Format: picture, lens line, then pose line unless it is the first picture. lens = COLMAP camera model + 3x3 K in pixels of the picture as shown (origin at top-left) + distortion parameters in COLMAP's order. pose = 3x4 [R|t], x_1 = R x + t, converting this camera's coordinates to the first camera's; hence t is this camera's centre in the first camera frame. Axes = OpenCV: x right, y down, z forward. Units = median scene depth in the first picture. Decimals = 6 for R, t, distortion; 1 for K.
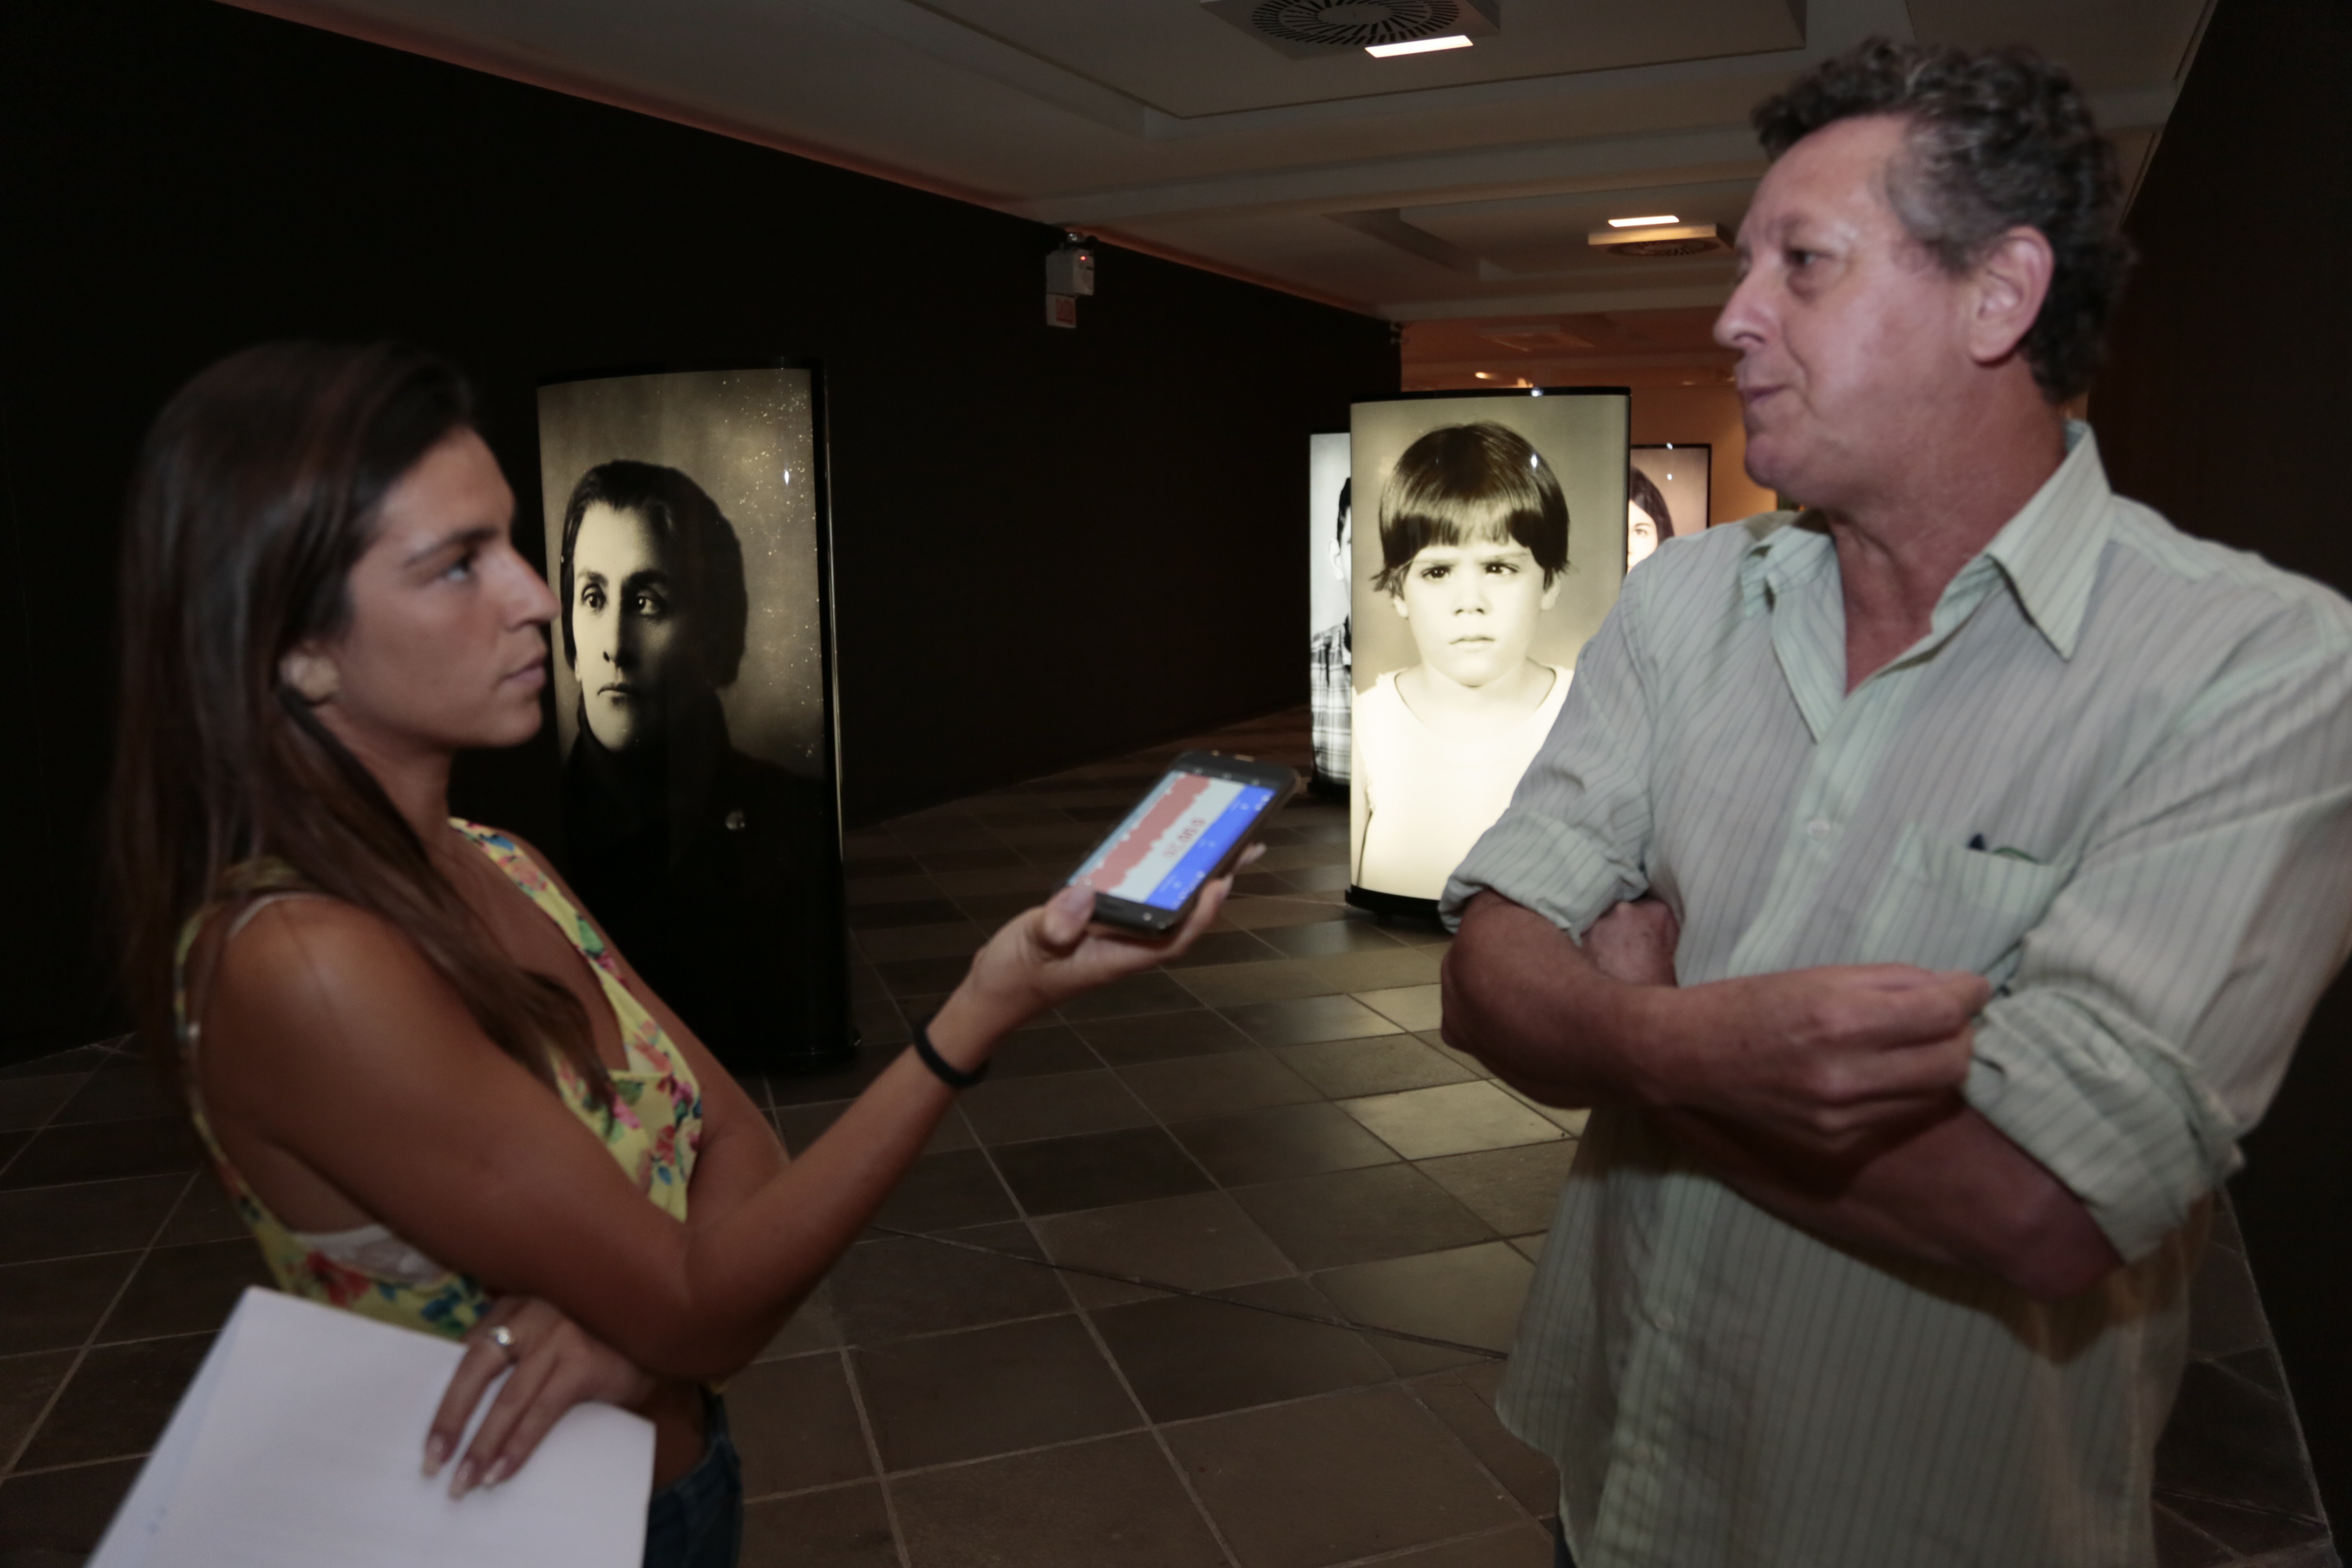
lens RADIAL K [[1617.6, 0, 1174.6], [0, 1617.6, 785.9], [0, 0, 1]] dist [-0.094336, 0.002727]
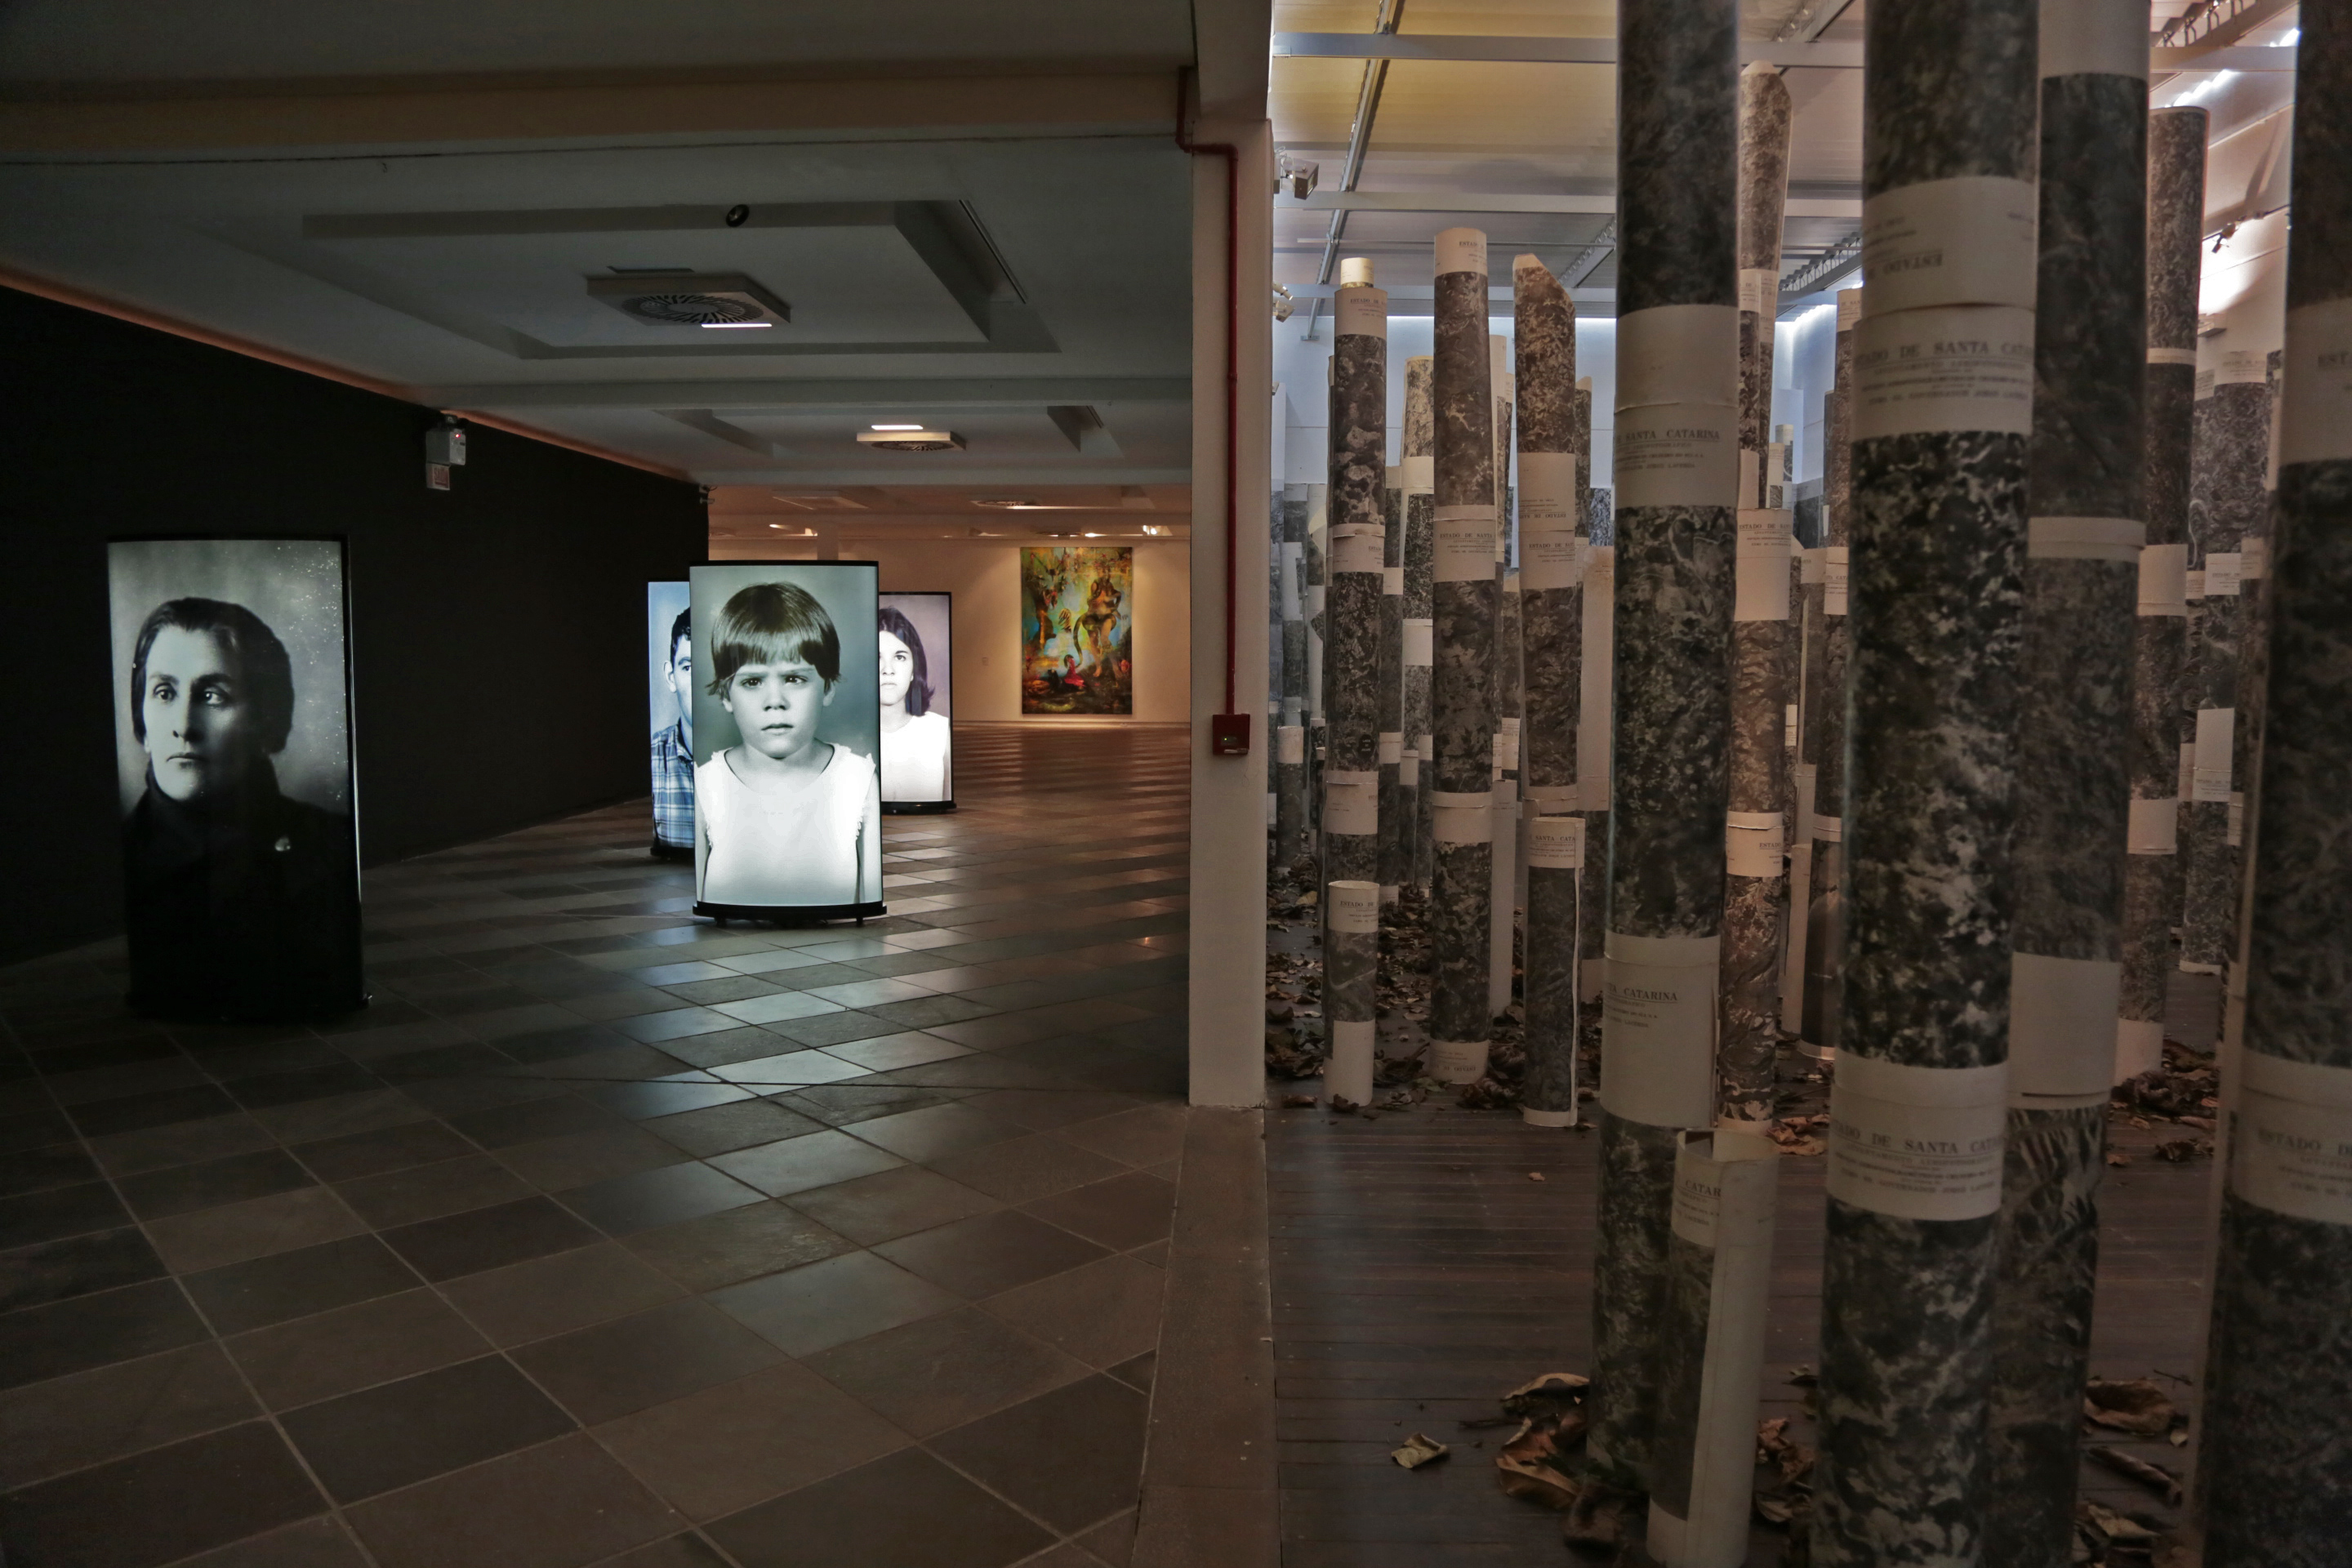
lens RADIAL K [[1617.6, 0, 1175.1], [0, 1617.6, 779.1], [0, 0, 1]] dist [-0.094336, 0.002727]
pose [[0.908485, -0.016871, 0.417576, -0.109248], [0.051924, 0.996000, -0.072724, 0.089700], [-0.414679, 0.087751, 0.905727, -0.523483]]
